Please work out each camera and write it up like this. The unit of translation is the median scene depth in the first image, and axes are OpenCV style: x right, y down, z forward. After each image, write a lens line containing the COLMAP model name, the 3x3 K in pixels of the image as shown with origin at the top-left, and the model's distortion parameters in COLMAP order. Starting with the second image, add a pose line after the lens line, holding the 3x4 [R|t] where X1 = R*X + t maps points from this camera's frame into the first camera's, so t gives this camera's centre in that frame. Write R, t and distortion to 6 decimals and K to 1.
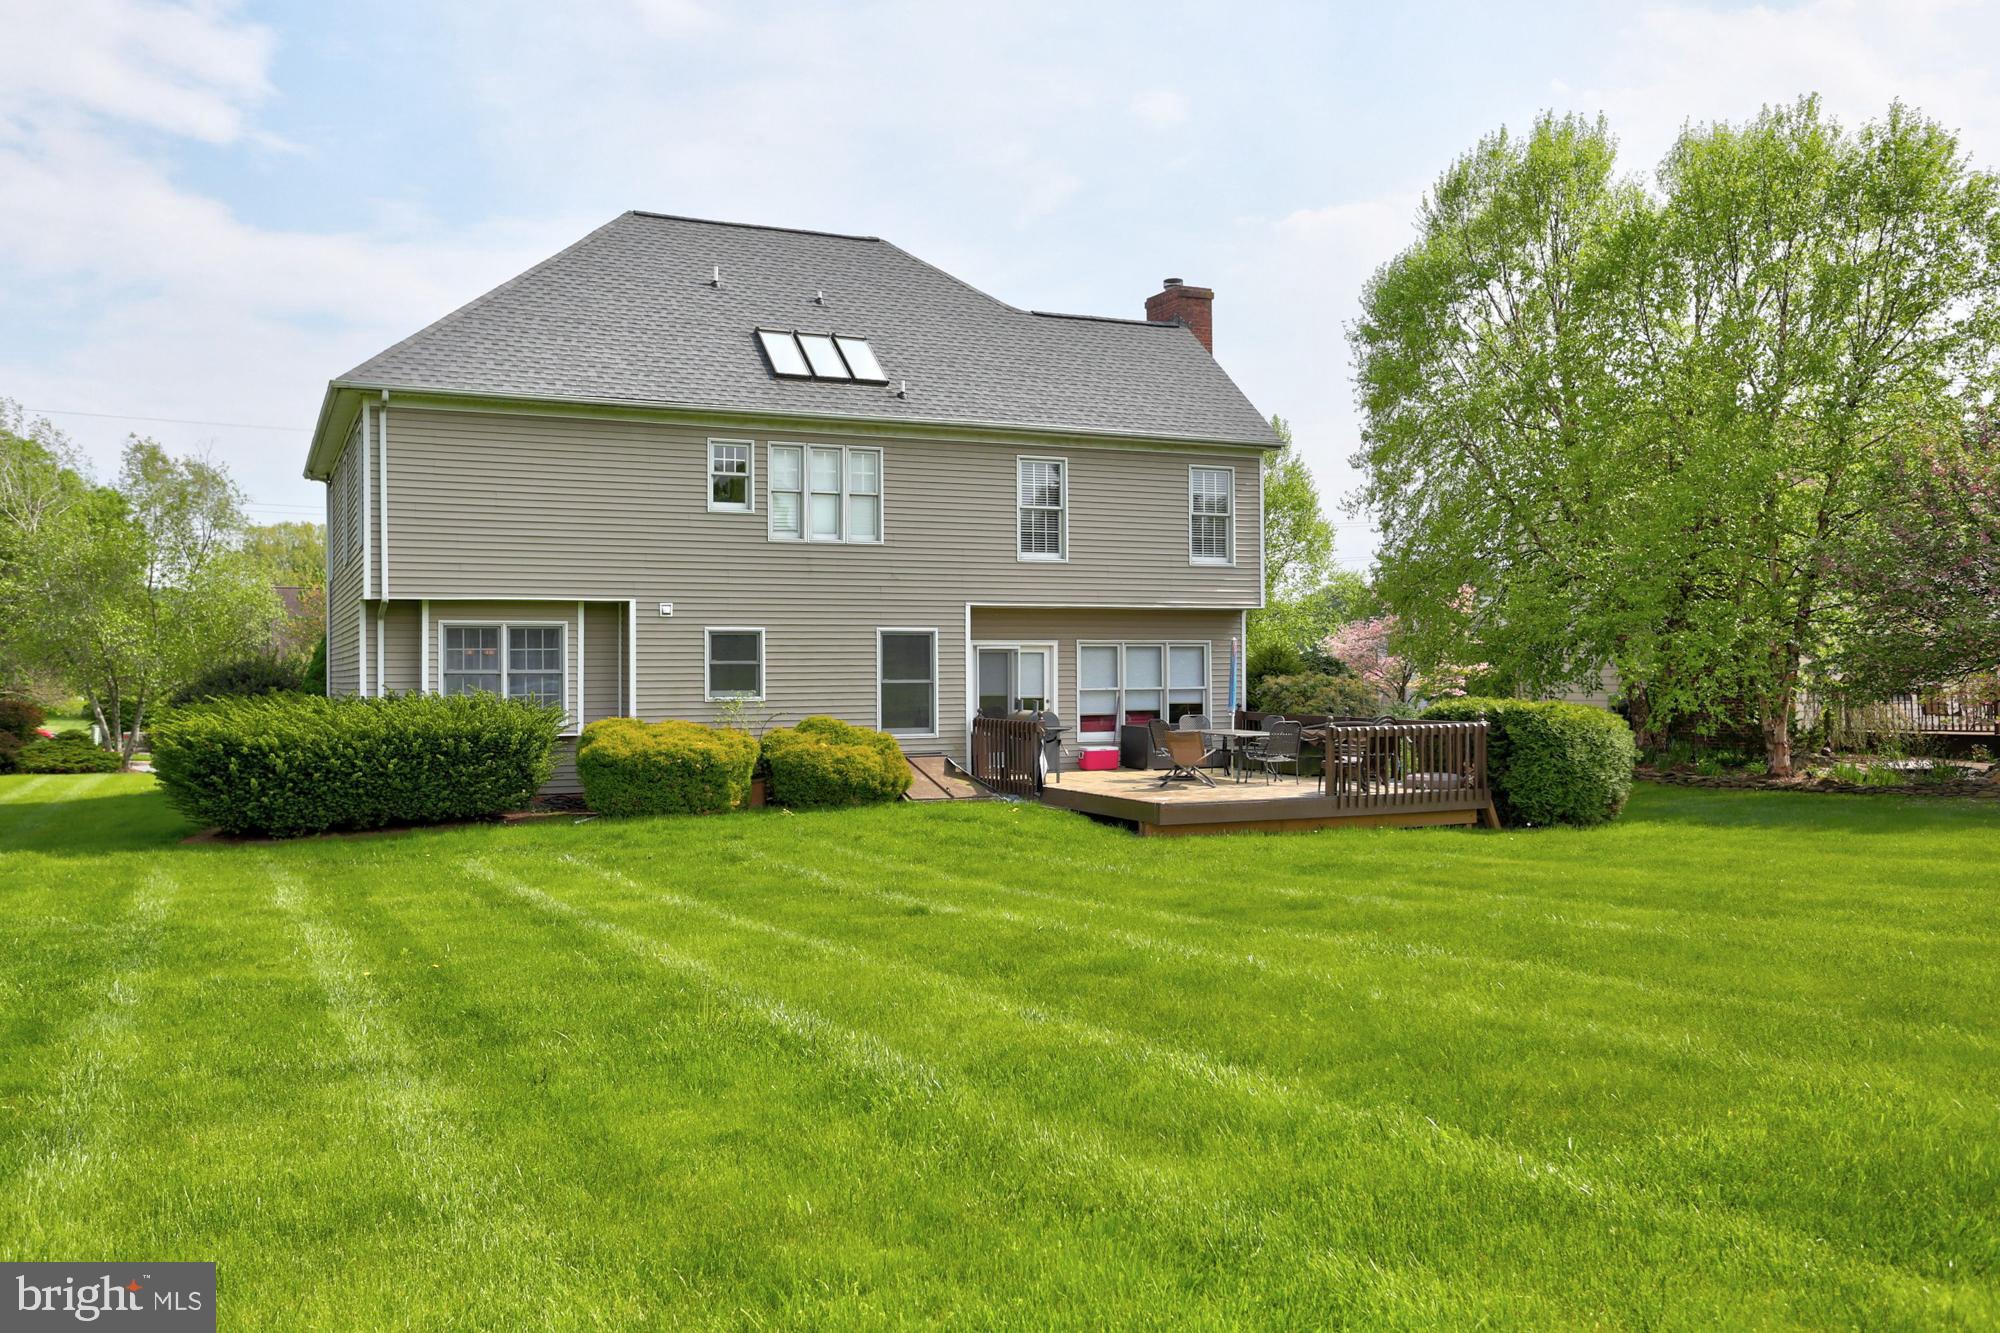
lens RADIAL K [[1681.2, 0, 1000.0], [0, 1681.2, 666.5], [0, 0, 1]] dist [0.009076, 0.002601]
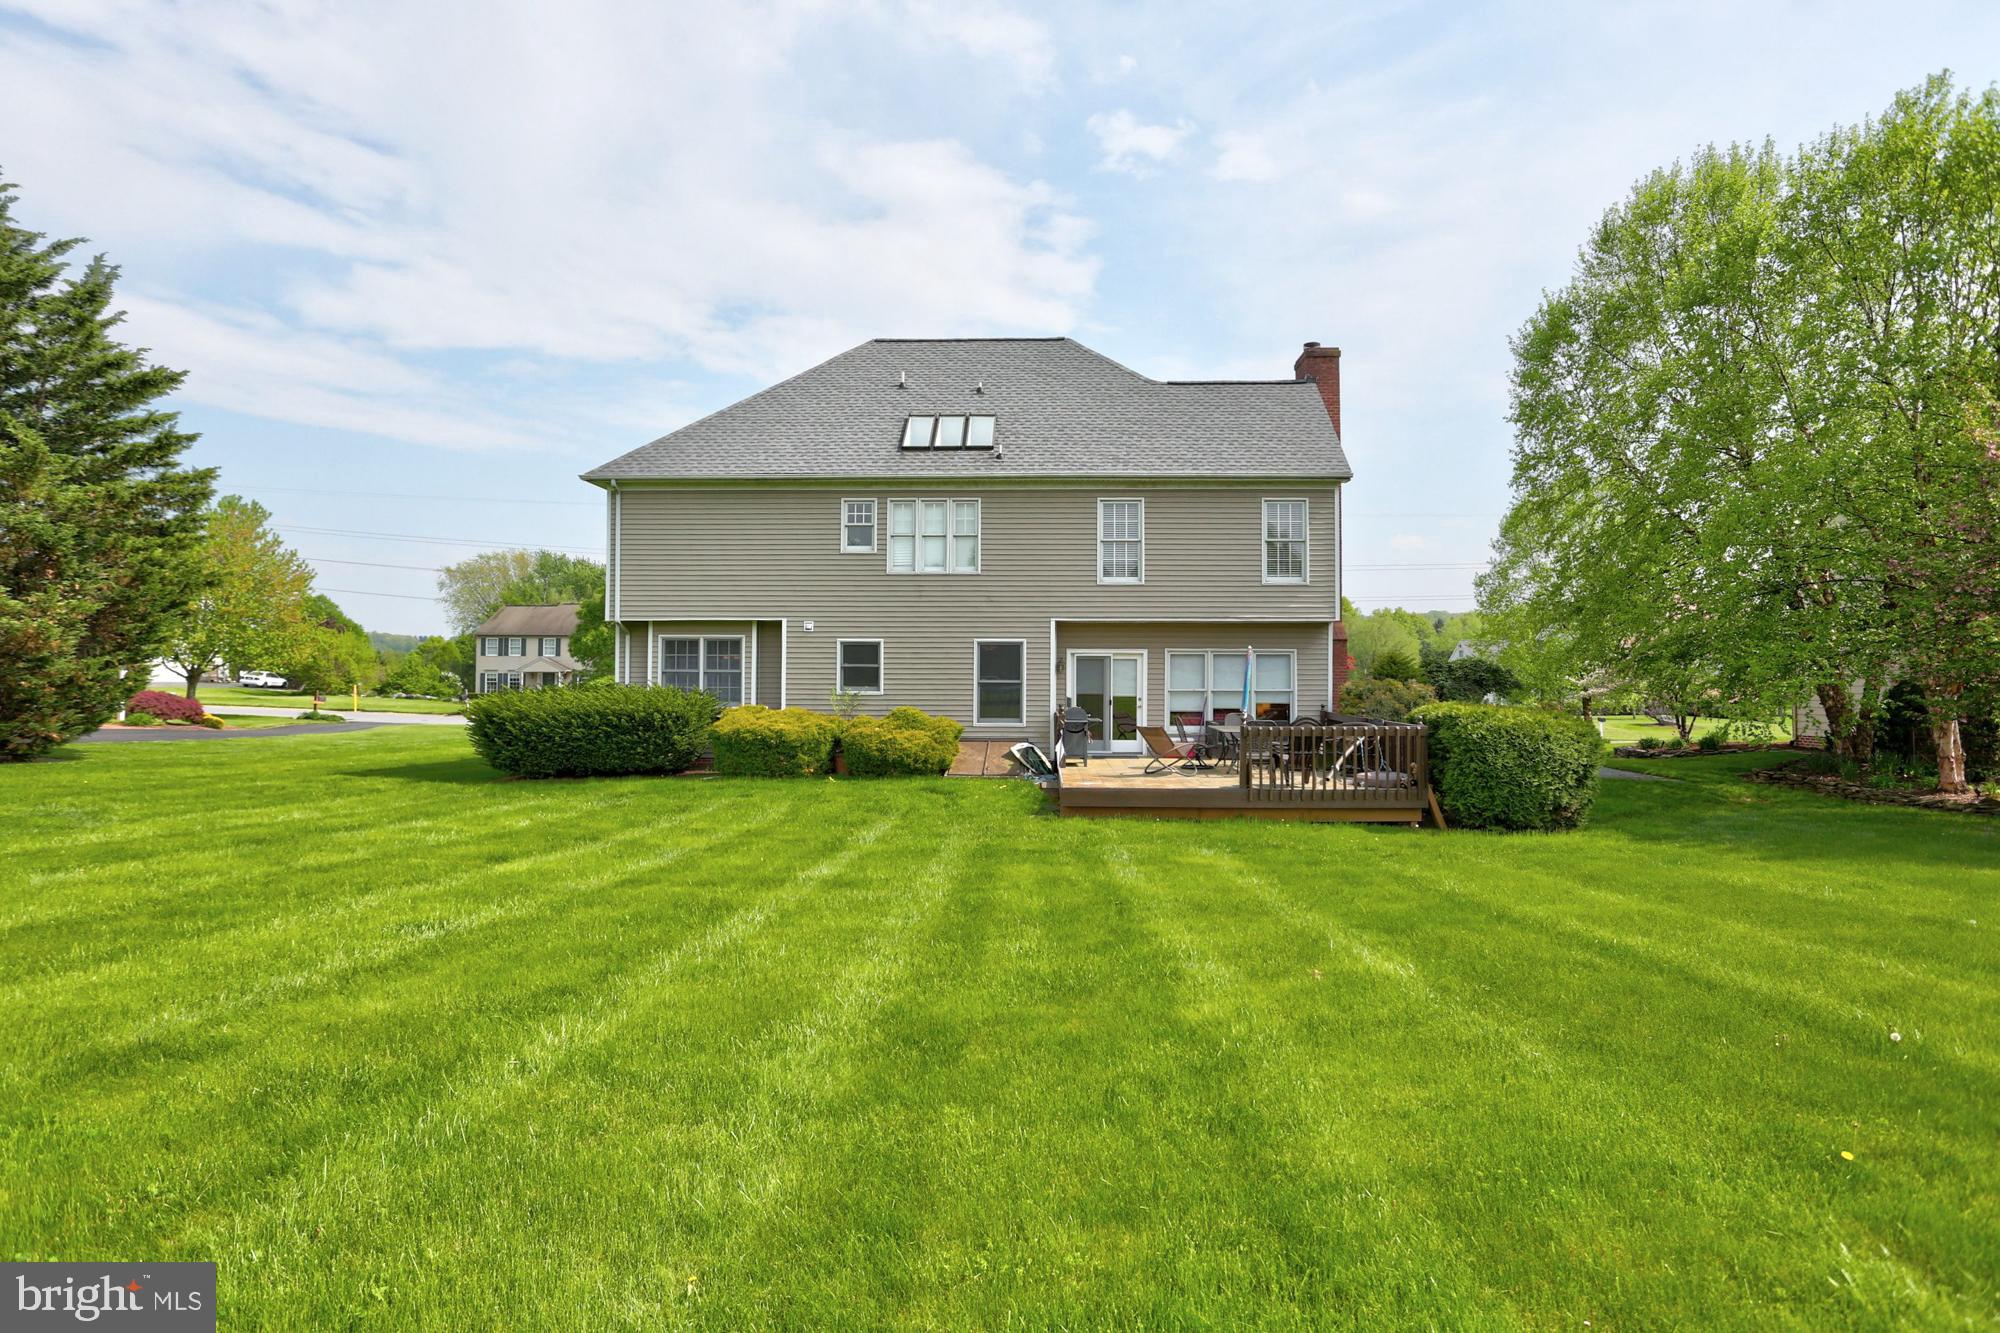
lens RADIAL K [[1193.1, 0, 1000.0], [0, 1193.1, 666.5], [0, 0, 1]] dist [-0.058715, 0.041853]
pose [[0.888178, 0.005531, -0.459466, 0.371100], [-0.008179, 0.999959, -0.003774, 0.001057], [0.459427, 0.007110, 0.888187, 0.210901]]
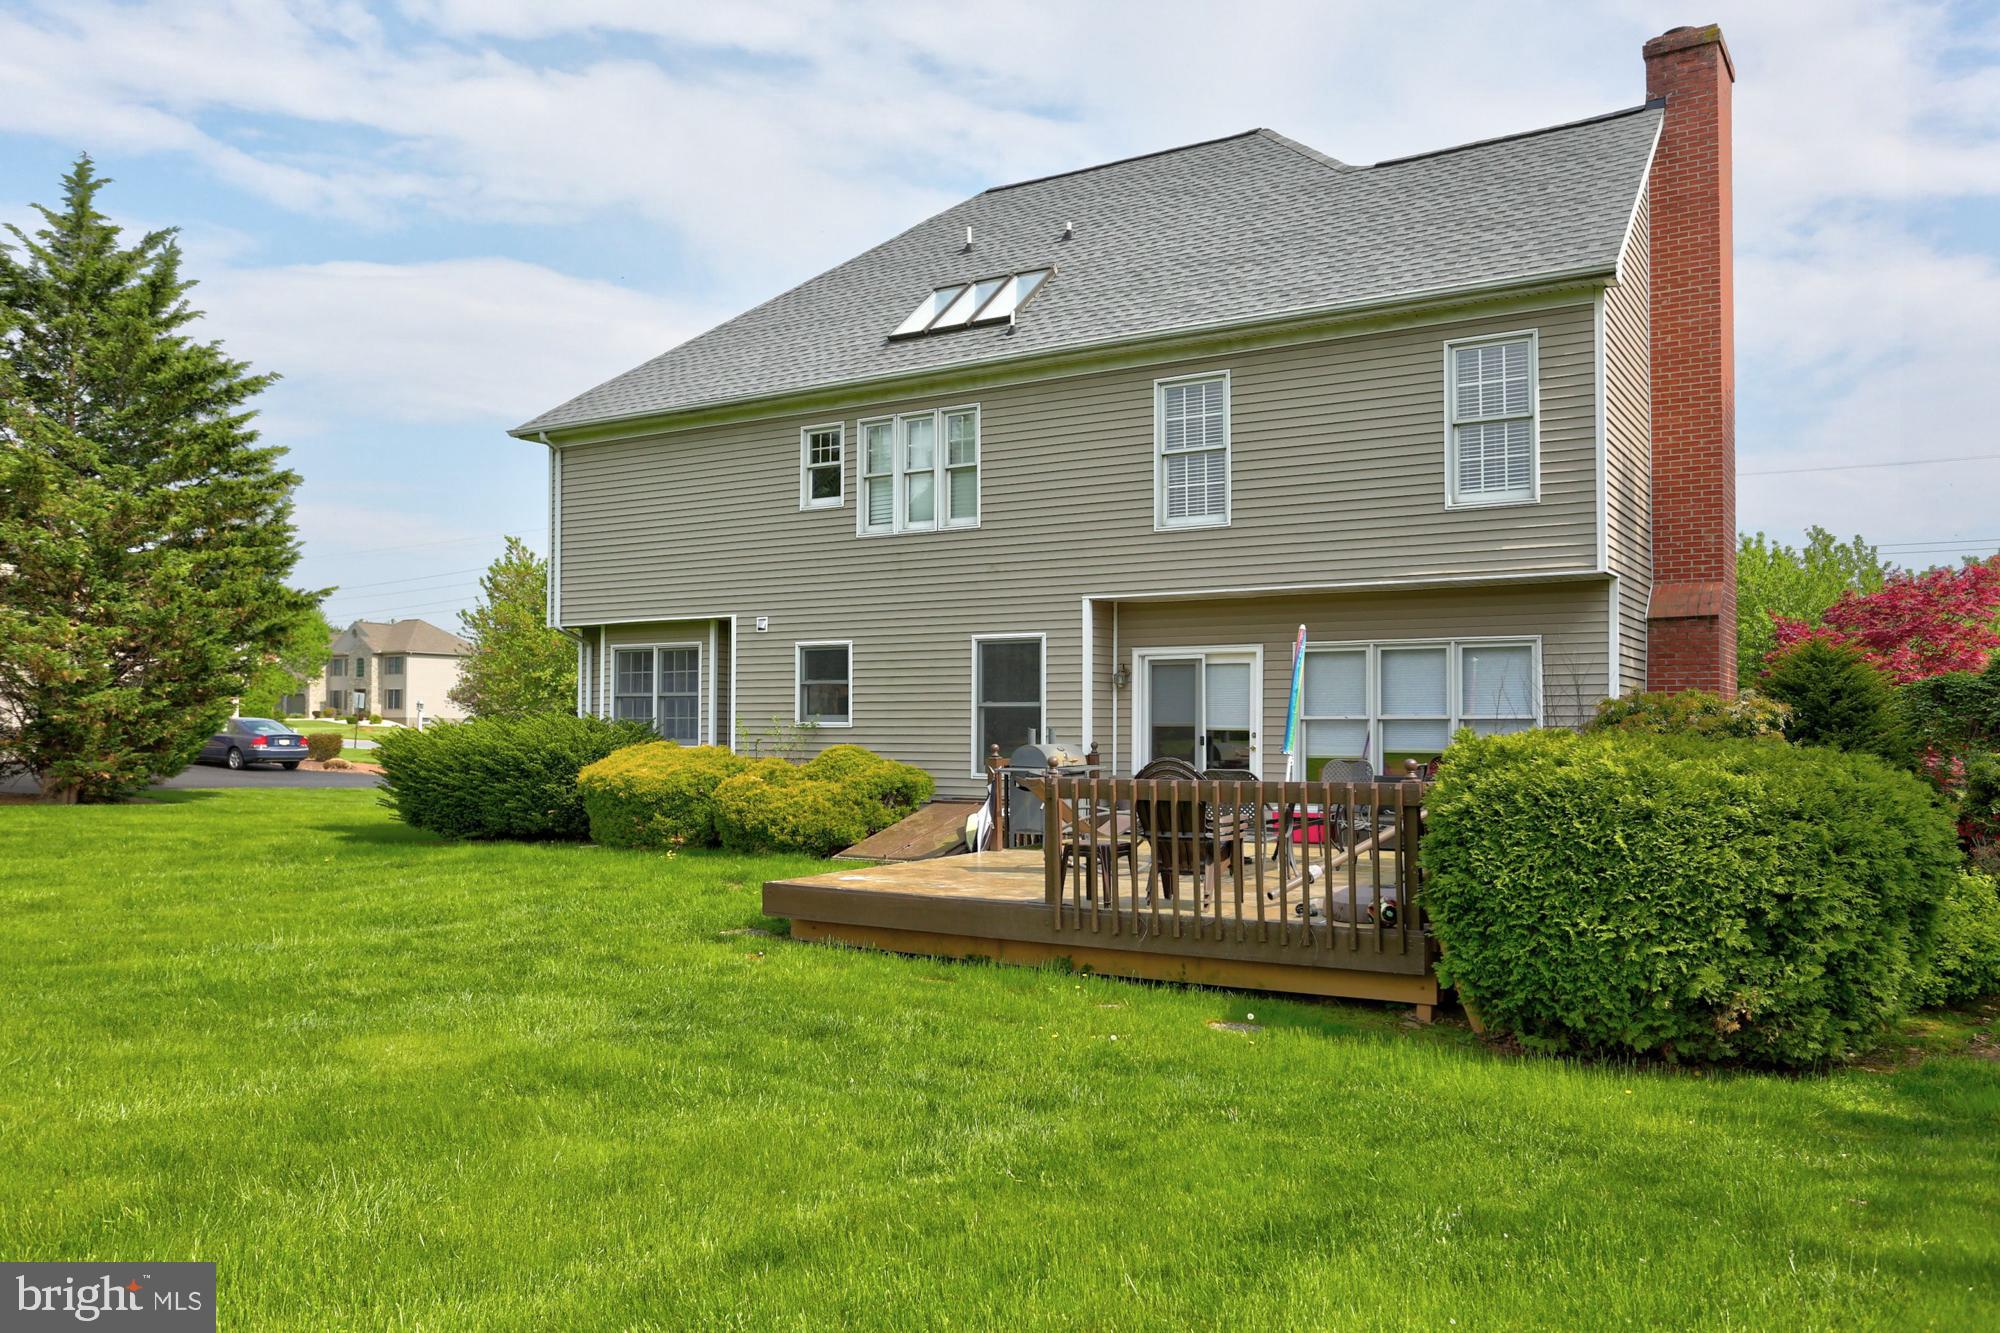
lens RADIAL K [[1503.6, 0, 995.4], [0, 1503.6, 710.8], [0, 0, 1]] dist [0.000984, 0.000362]
pose [[0.542815, -0.001698, -0.839851, 0.533724], [-0.000994, 0.999996, -0.002665, 0.014175], [0.839852, 0.002281, 0.542811, 0.649161]]
